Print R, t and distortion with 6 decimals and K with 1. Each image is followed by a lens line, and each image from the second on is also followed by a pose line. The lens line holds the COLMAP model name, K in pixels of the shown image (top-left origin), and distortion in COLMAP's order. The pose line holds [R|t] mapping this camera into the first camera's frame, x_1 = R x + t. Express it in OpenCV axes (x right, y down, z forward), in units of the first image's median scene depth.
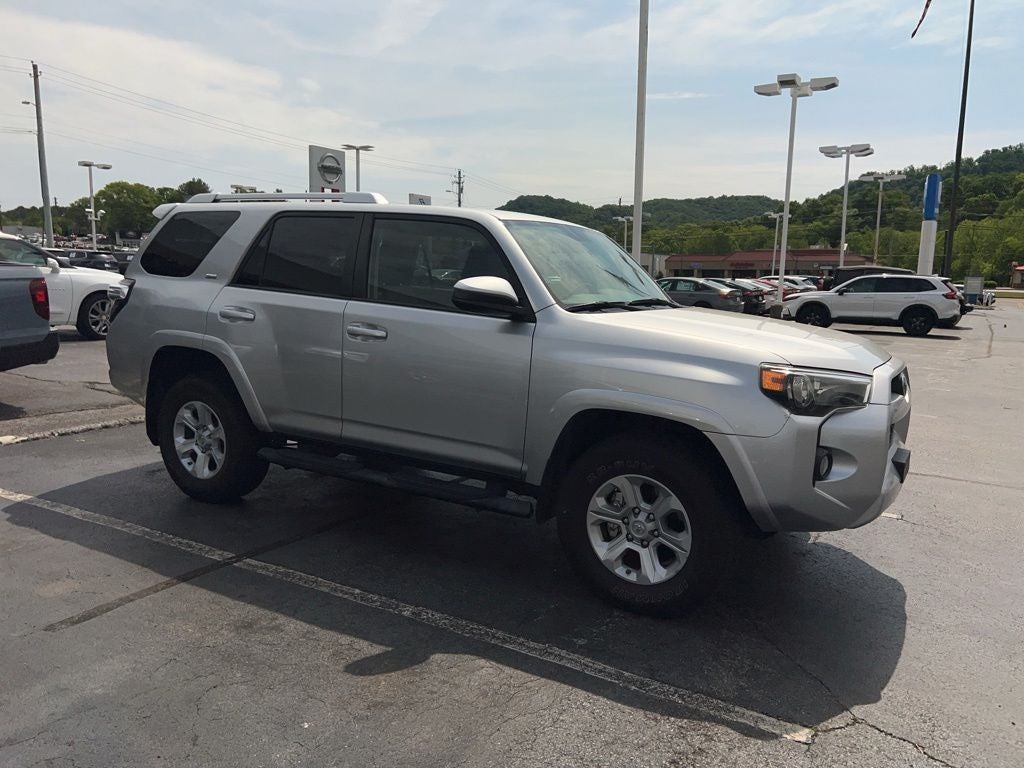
lens RADIAL K [[767.1, 0, 527.1], [0, 767.1, 388.2], [0, 0, 1]] dist [0.043348, -0.046957]
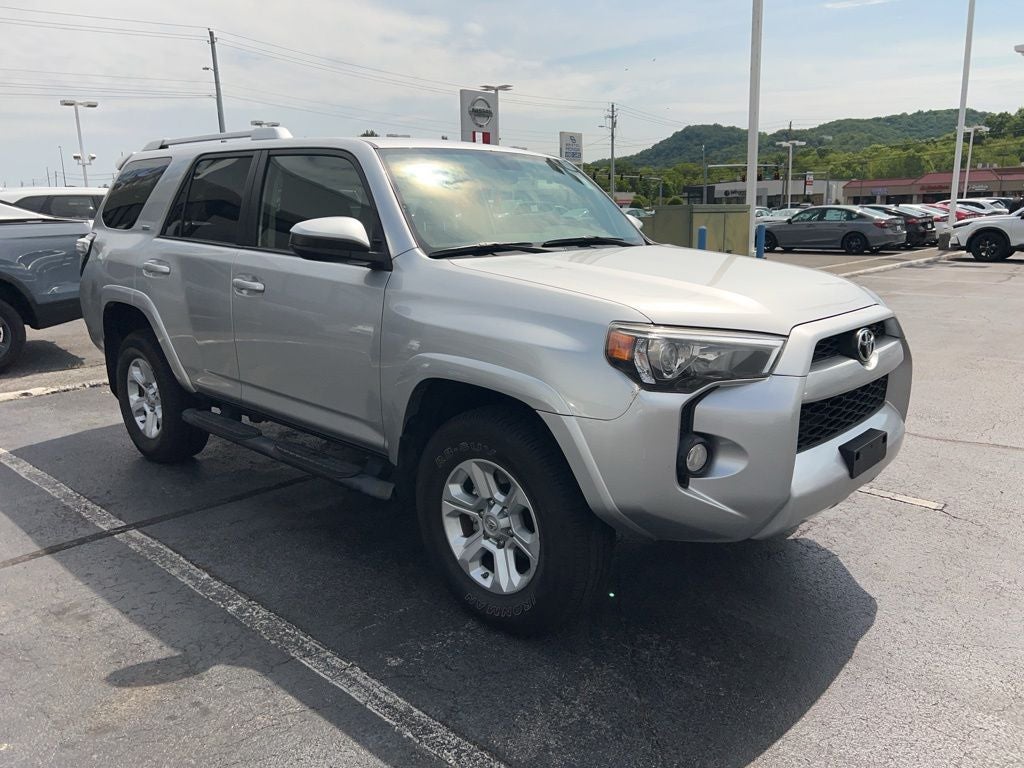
lens RADIAL K [[767.1, 0, 515.2], [0, 767.1, 378.2], [0, 0, 1]] dist [0.043348, -0.046957]
pose [[0.975376, 0.006834, -0.220441, 0.294728], [0.007338, 0.997961, 0.063409, -0.019947], [0.220424, -0.063466, 0.973337, 0.191184]]
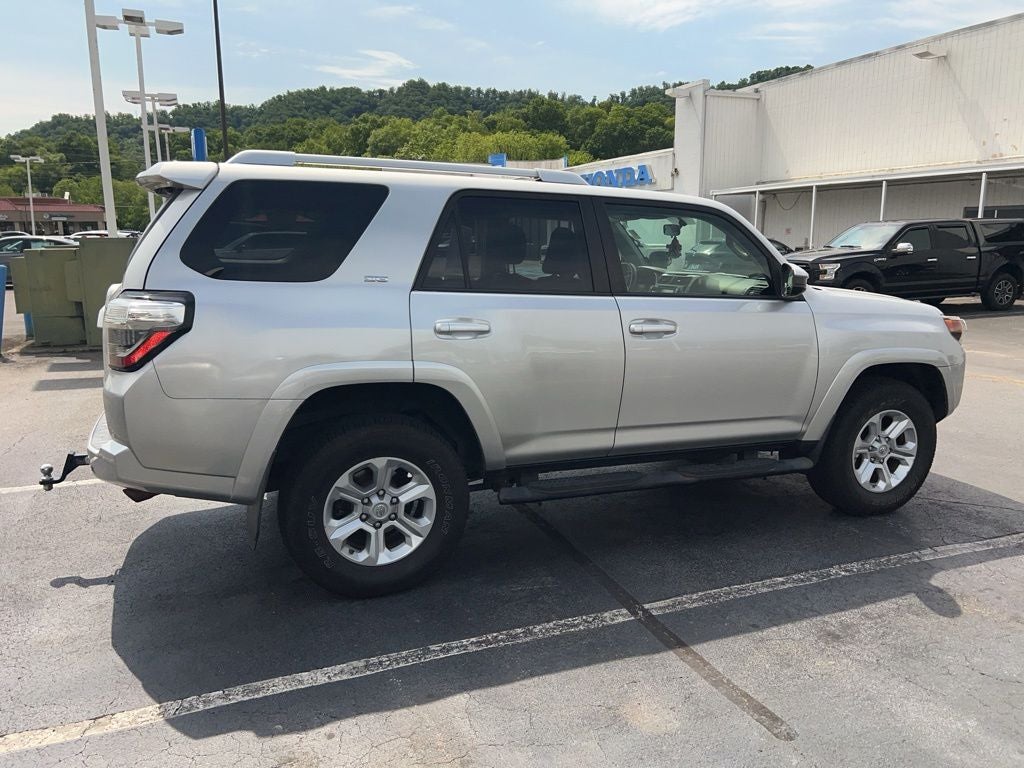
lens RADIAL K [[767.1, 0, 523.2], [0, 767.1, 386.0], [0, 0, 1]] dist [0.043348, -0.046957]
pose [[0.610611, -0.170418, 0.773377, -1.046217], [0.124840, 0.985075, 0.118500, -0.135384], [-0.782029, 0.024191, 0.622772, 0.554687]]
